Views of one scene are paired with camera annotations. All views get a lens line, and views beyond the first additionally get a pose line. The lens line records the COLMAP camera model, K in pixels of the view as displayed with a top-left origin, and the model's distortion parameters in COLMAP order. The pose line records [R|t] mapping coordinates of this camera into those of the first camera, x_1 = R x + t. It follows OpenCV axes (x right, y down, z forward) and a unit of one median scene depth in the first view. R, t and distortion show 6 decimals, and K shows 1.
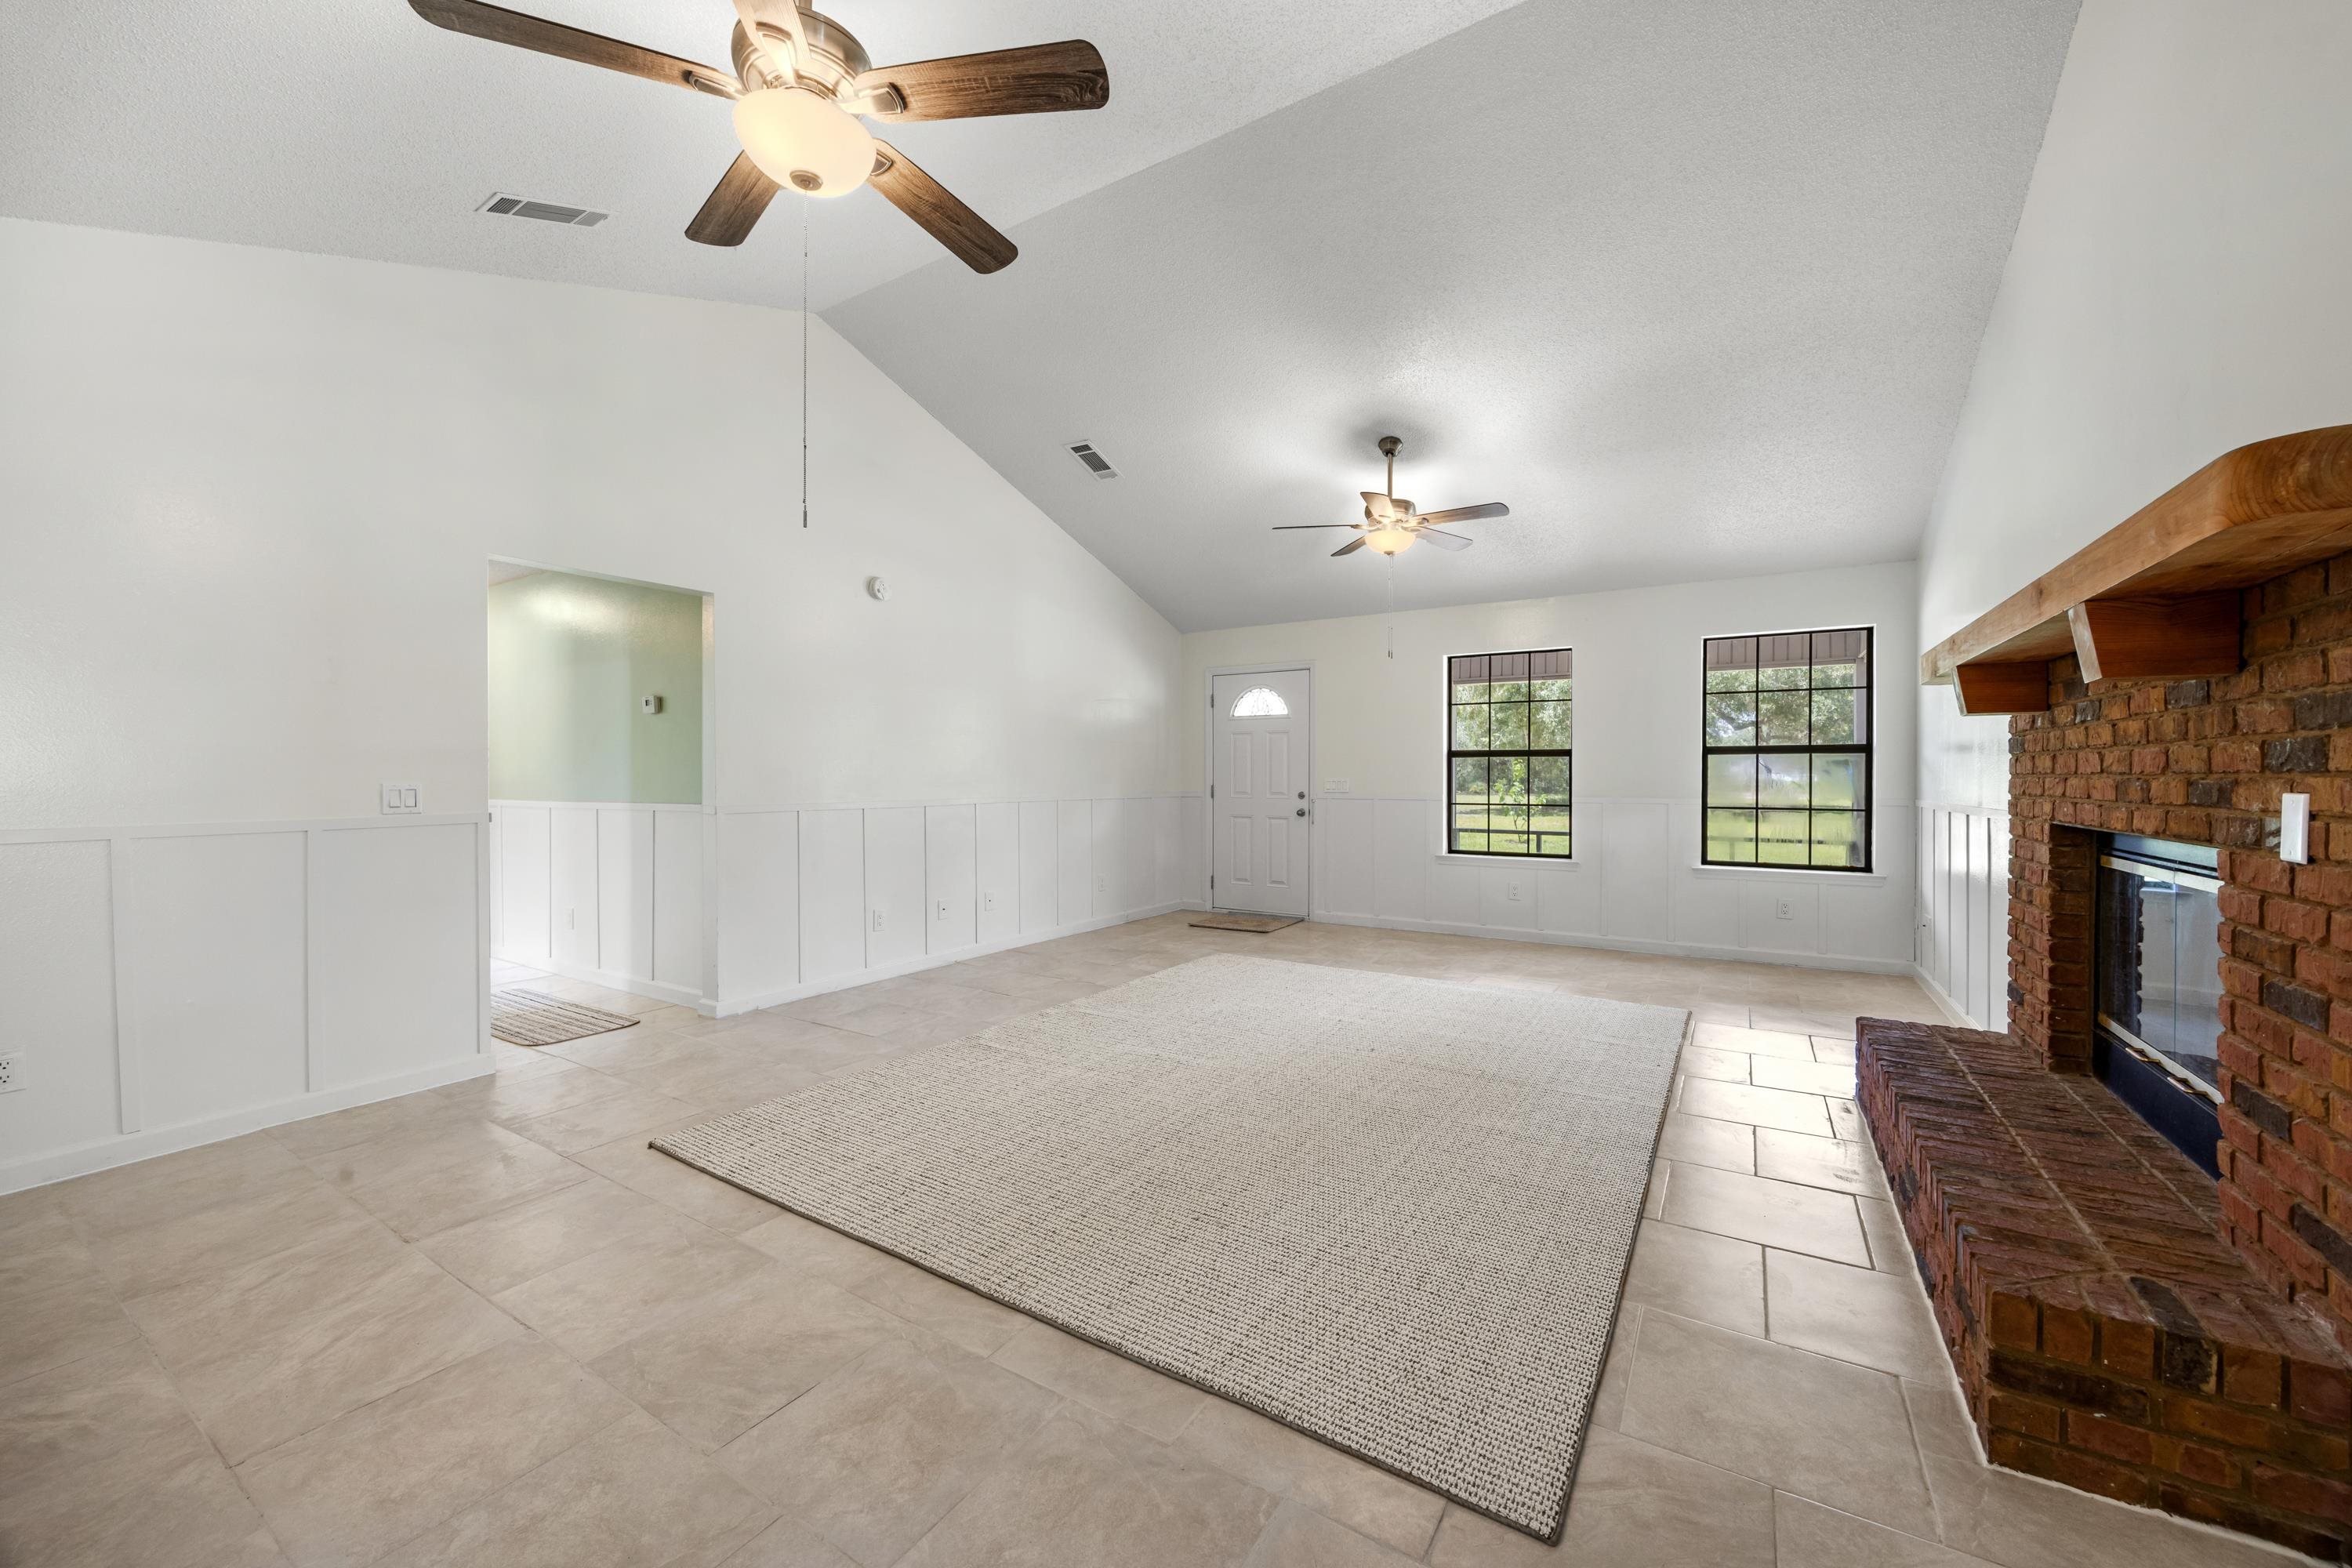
lens RADIAL K [[913.4, 0, 1214.3], [0, 913.4, 790.5], [0, 0, 1]] dist [-0.001739, 0.000628]
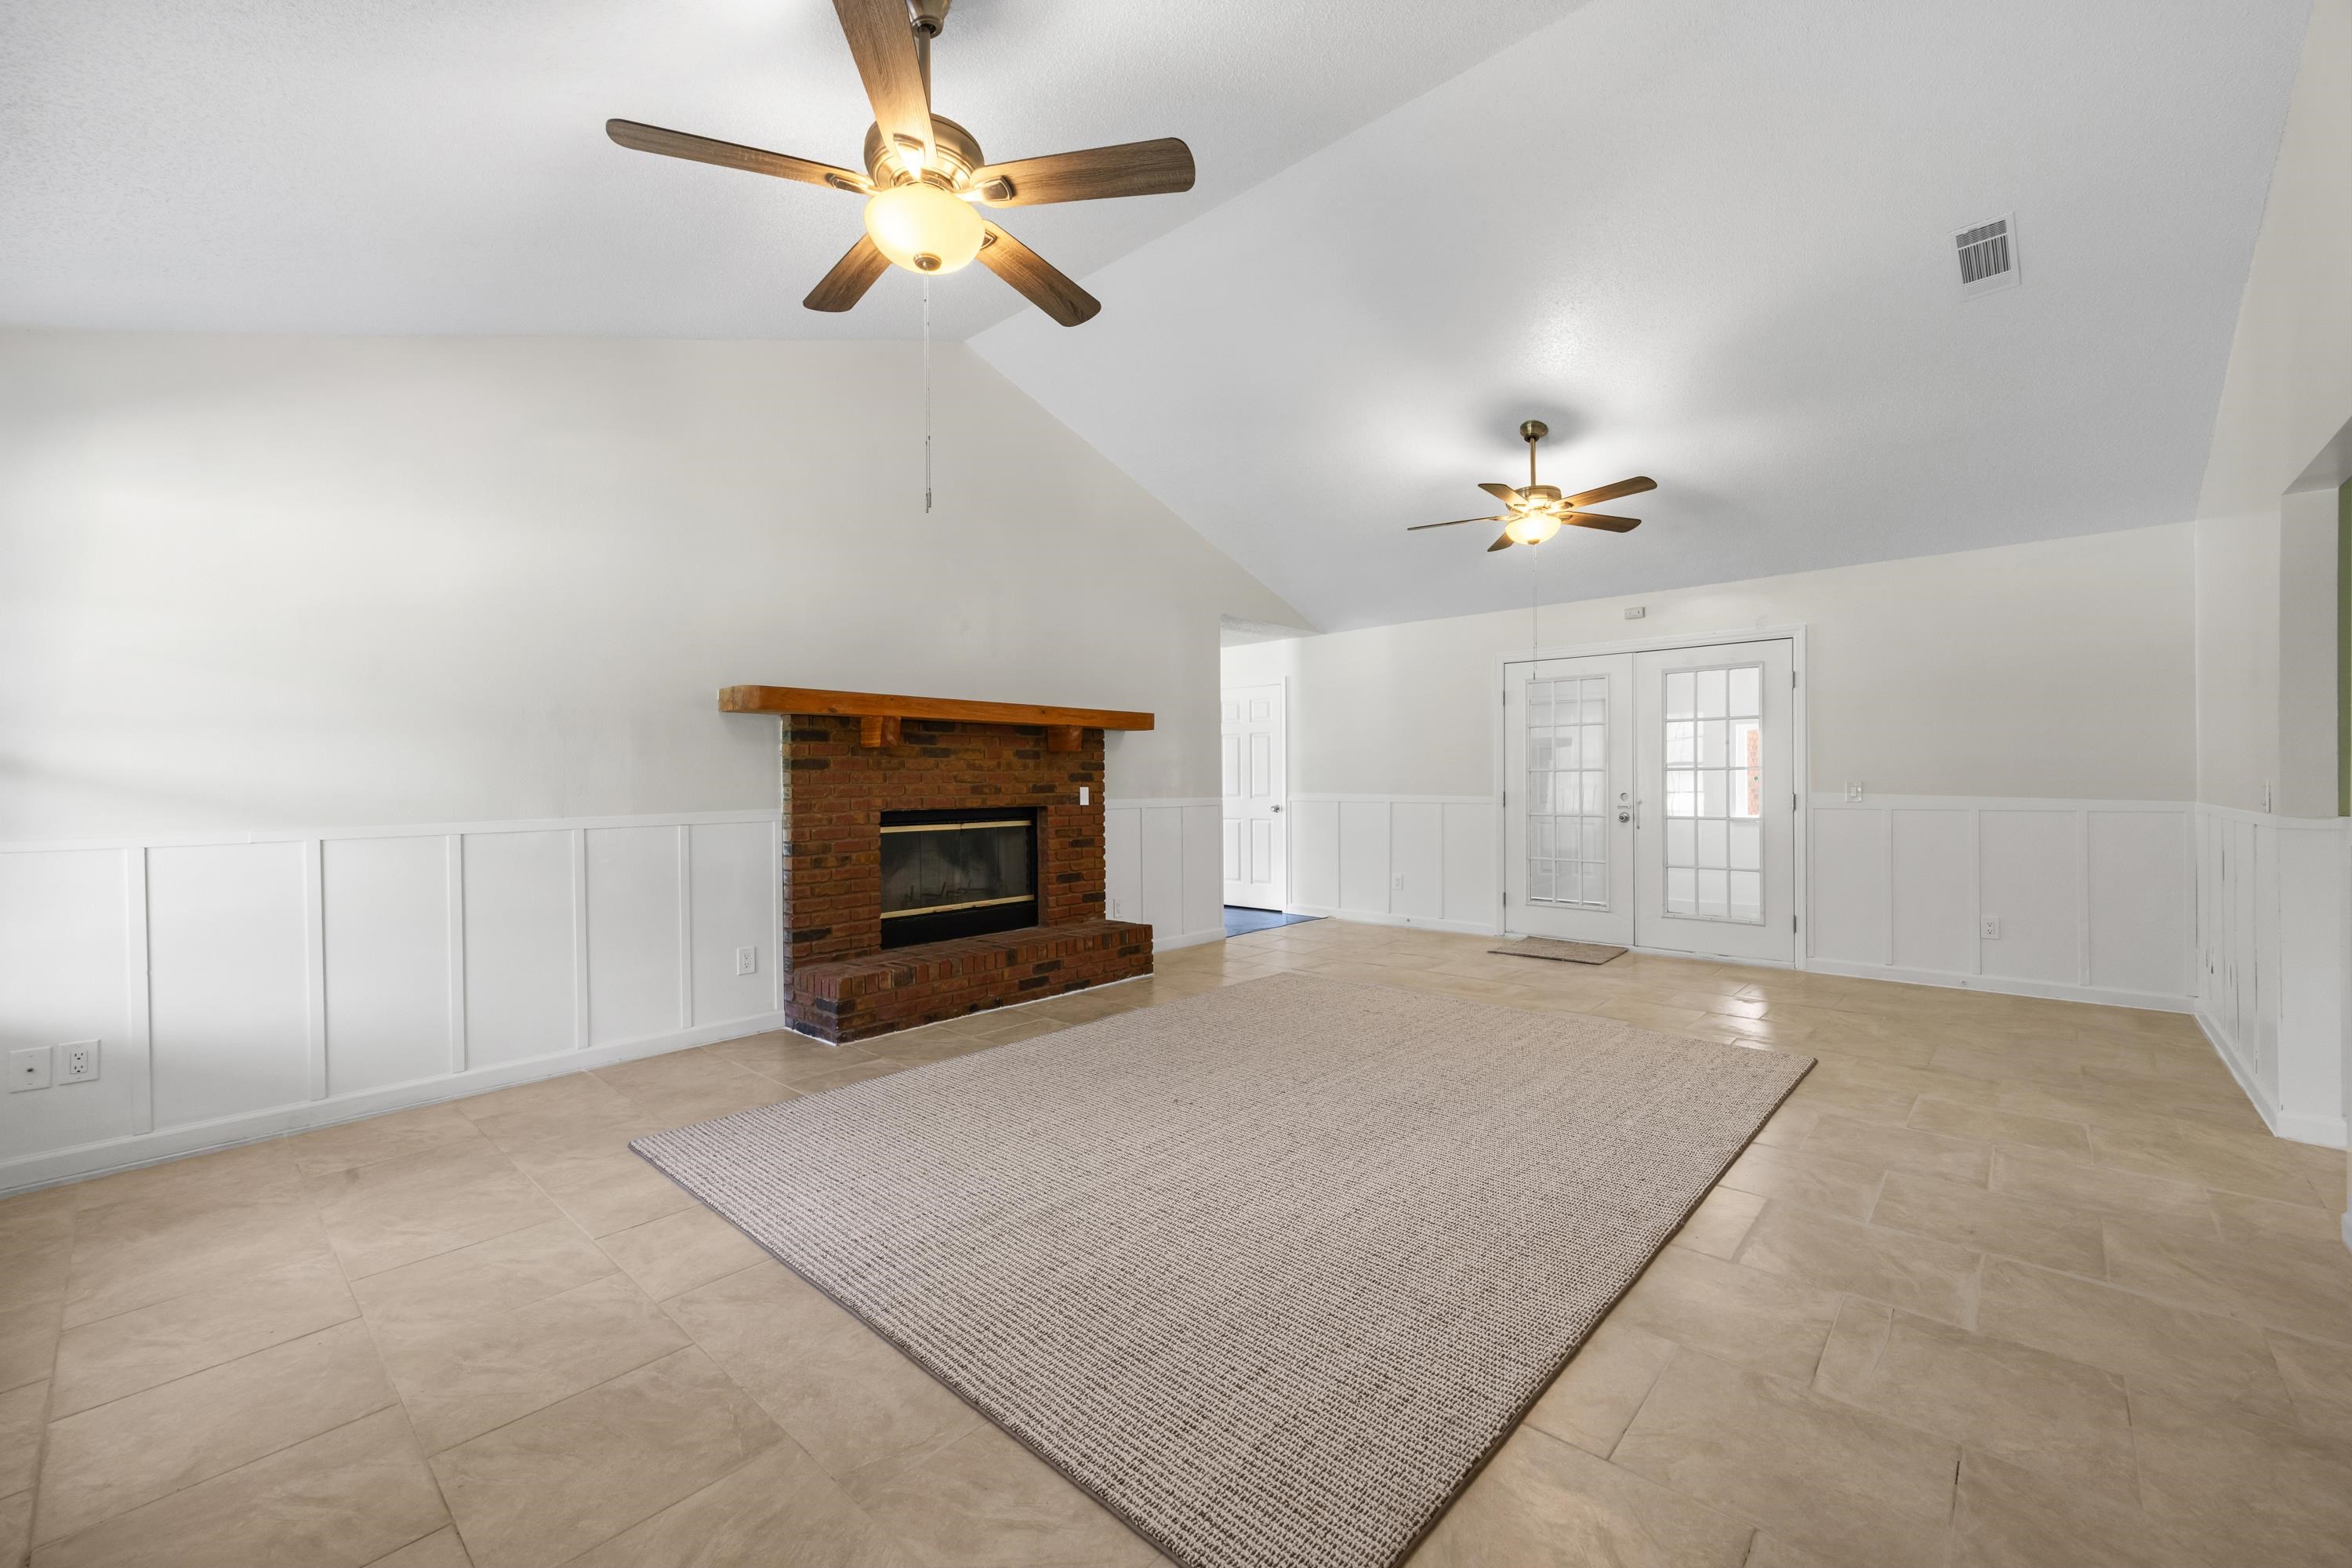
lens RADIAL K [[913.4, 0, 1160.4], [0, 913.4, 788.3], [0, 0, 1]] dist [-0.001739, 0.000628]
pose [[-0.971414, 0.004507, 0.237350, -0.013726], [0.010850, 0.999618, 0.025427, -0.032536], [-0.237145, 0.027275, -0.971091, 1.773046]]
